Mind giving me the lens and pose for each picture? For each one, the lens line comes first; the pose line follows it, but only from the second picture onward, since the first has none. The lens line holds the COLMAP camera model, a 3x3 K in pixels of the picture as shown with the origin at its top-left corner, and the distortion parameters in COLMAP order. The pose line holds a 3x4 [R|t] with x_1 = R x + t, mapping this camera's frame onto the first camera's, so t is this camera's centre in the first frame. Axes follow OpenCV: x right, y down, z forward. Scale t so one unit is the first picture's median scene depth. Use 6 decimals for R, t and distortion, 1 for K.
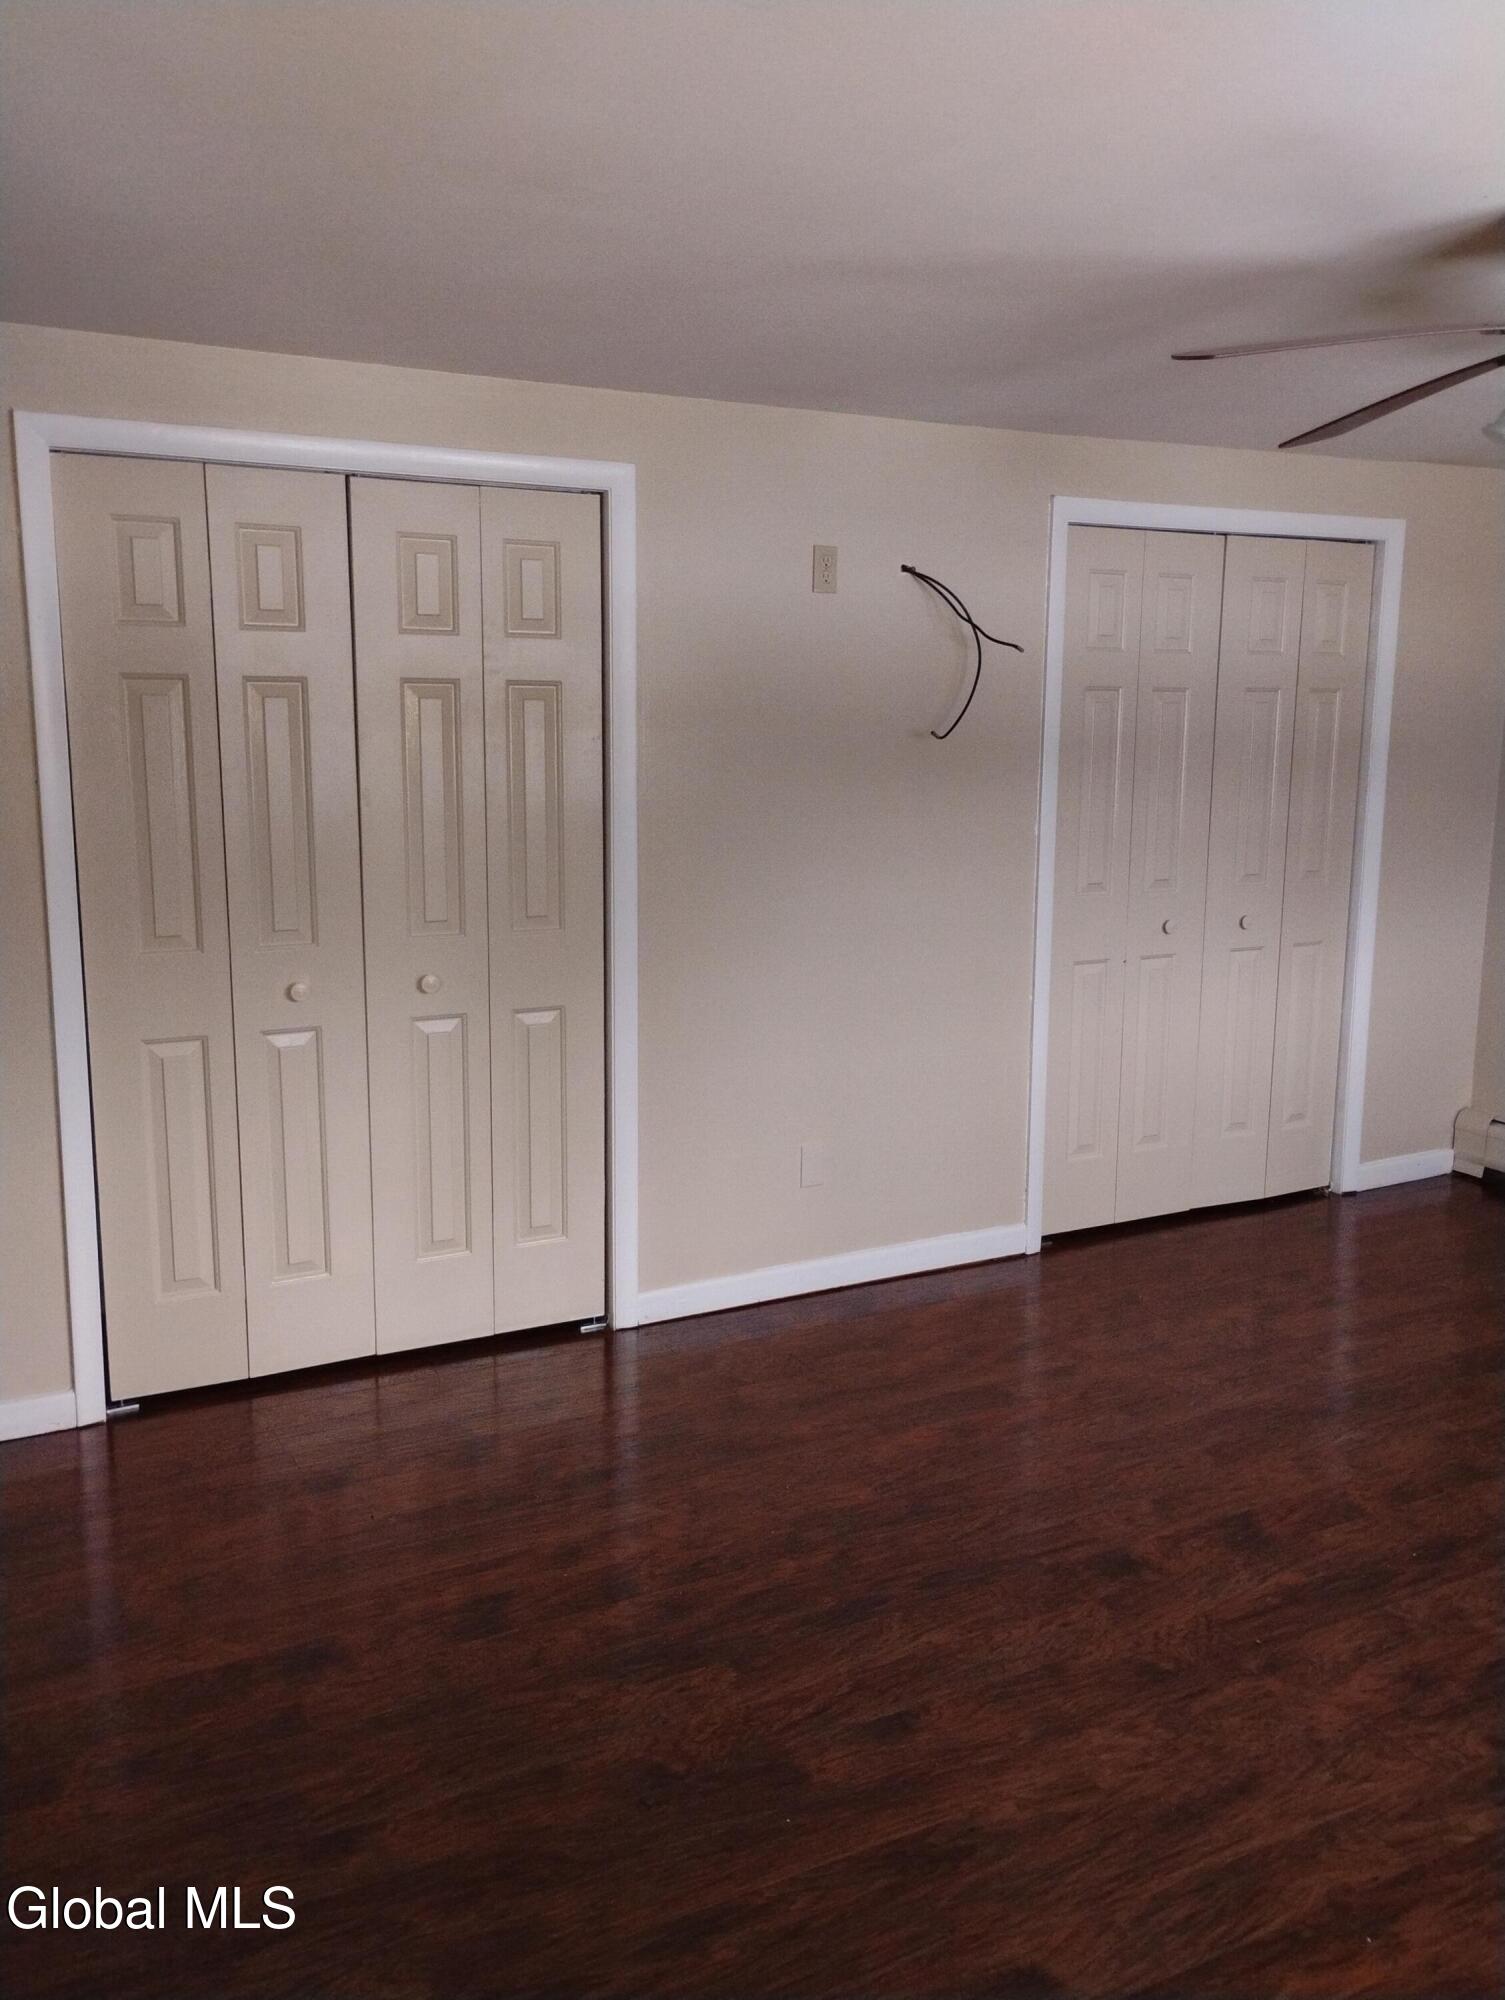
lens RADIAL K [[1655.9, 0, 748.7], [0, 1655.9, 984.5], [0, 0, 1]] dist [0.063118, -0.080356]
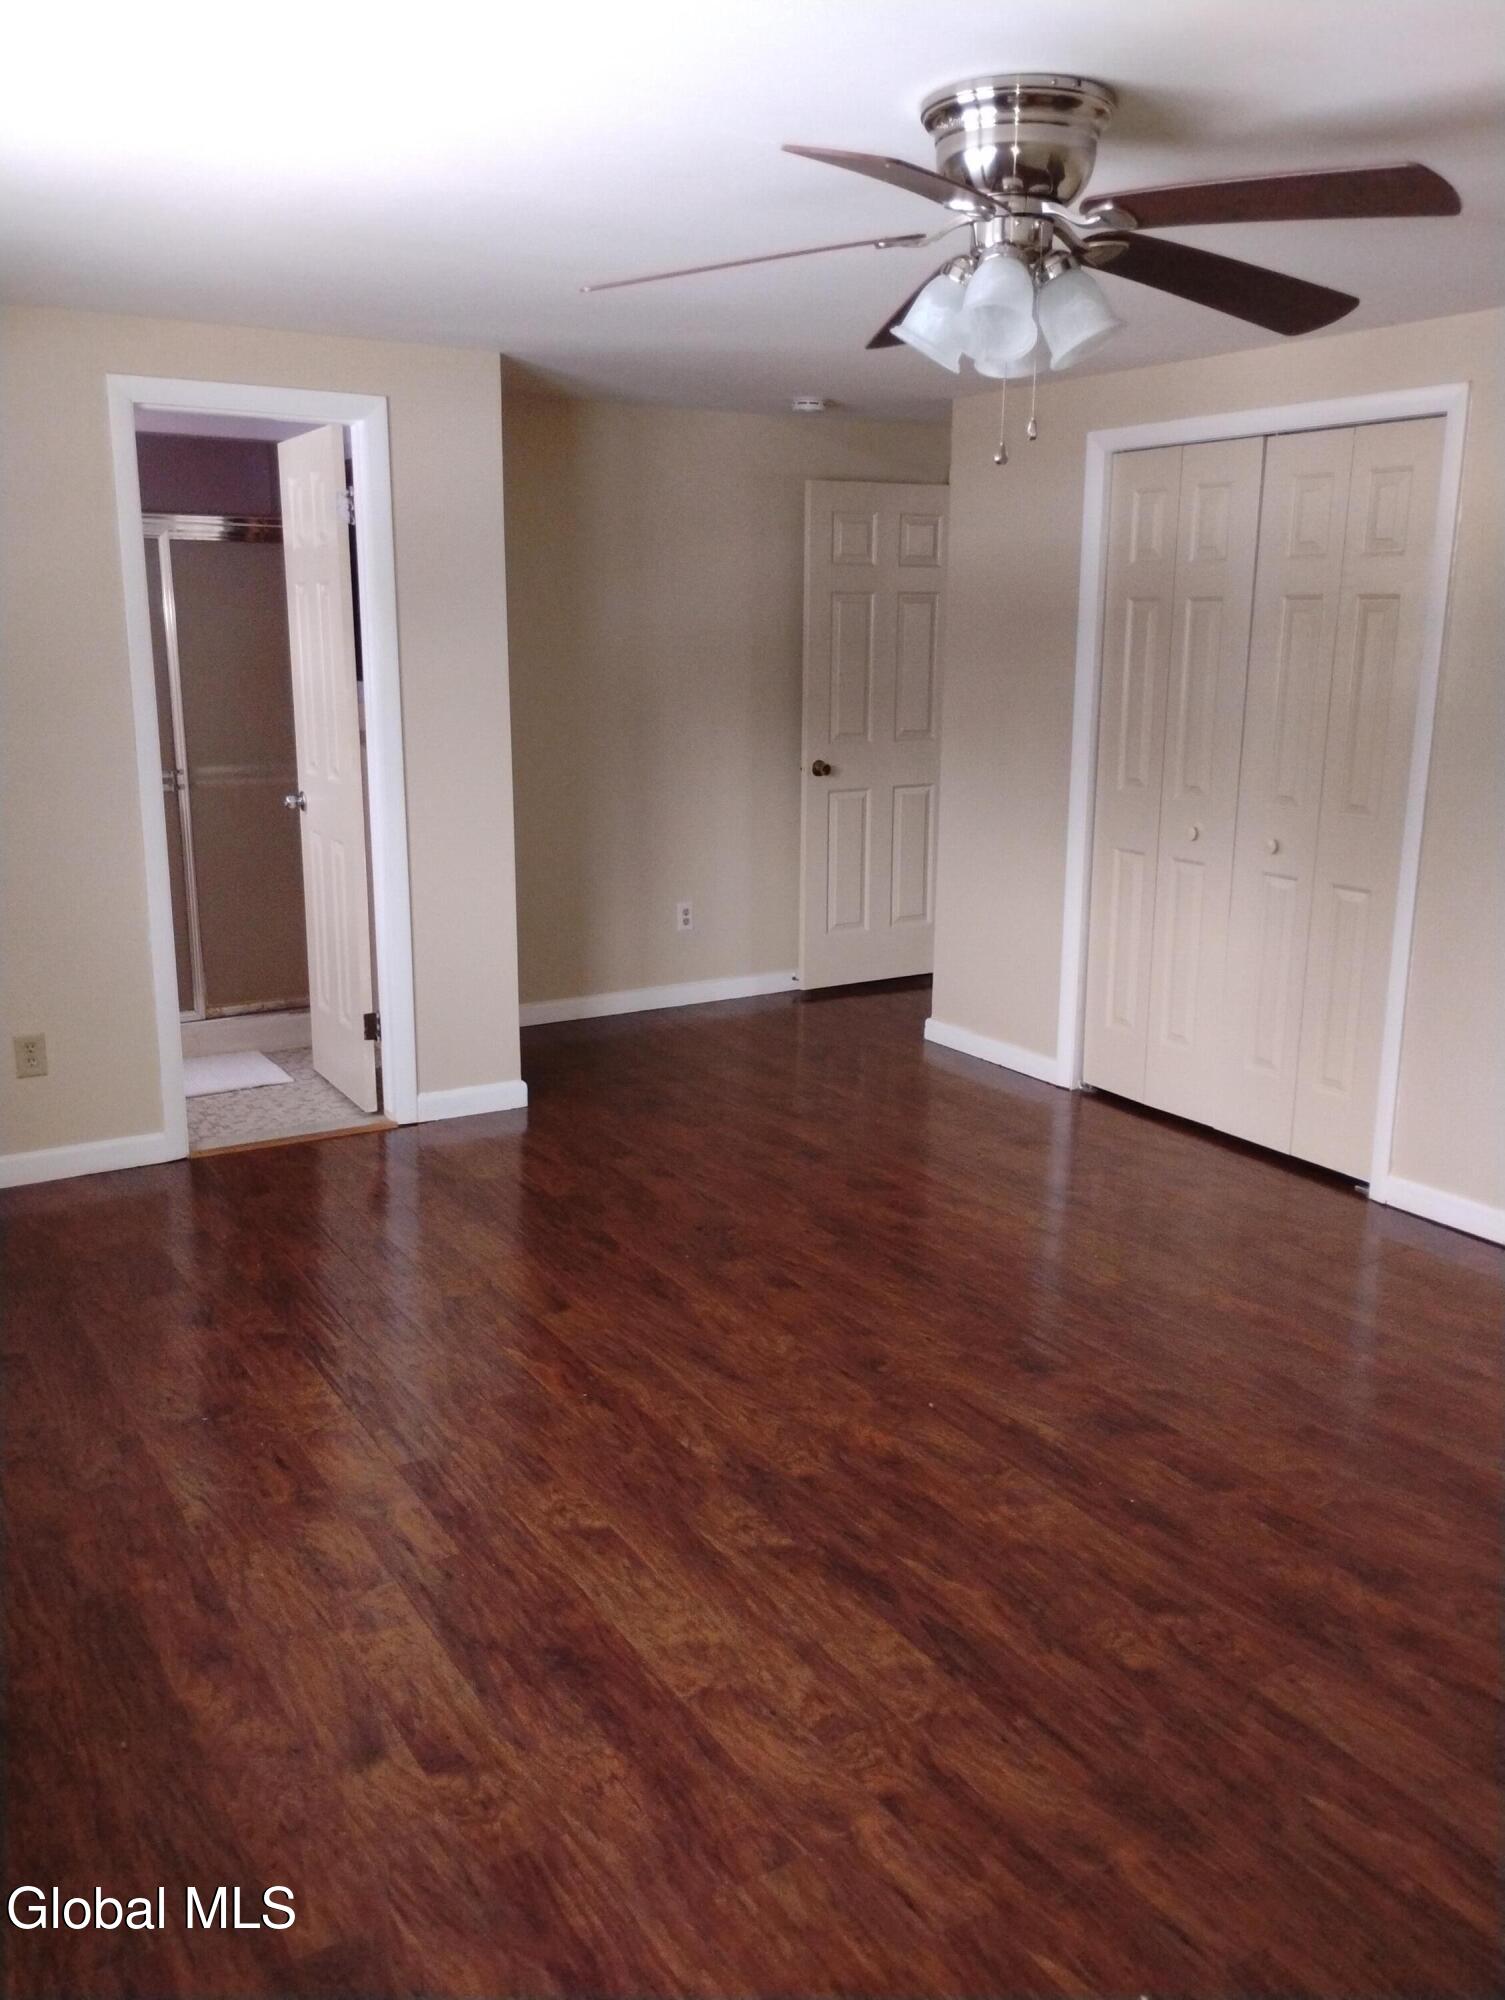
lens RADIAL K [[1655.9, 0, 768.2], [0, 1655.9, 1010.6], [0, 0, 1]] dist [0.063118, -0.080356]
pose [[0.069793, 0.227117, -0.971363, 1.340820], [-0.170197, 0.962172, 0.212739, -0.109760], [0.982935, 0.150476, 0.105807, 0.690905]]
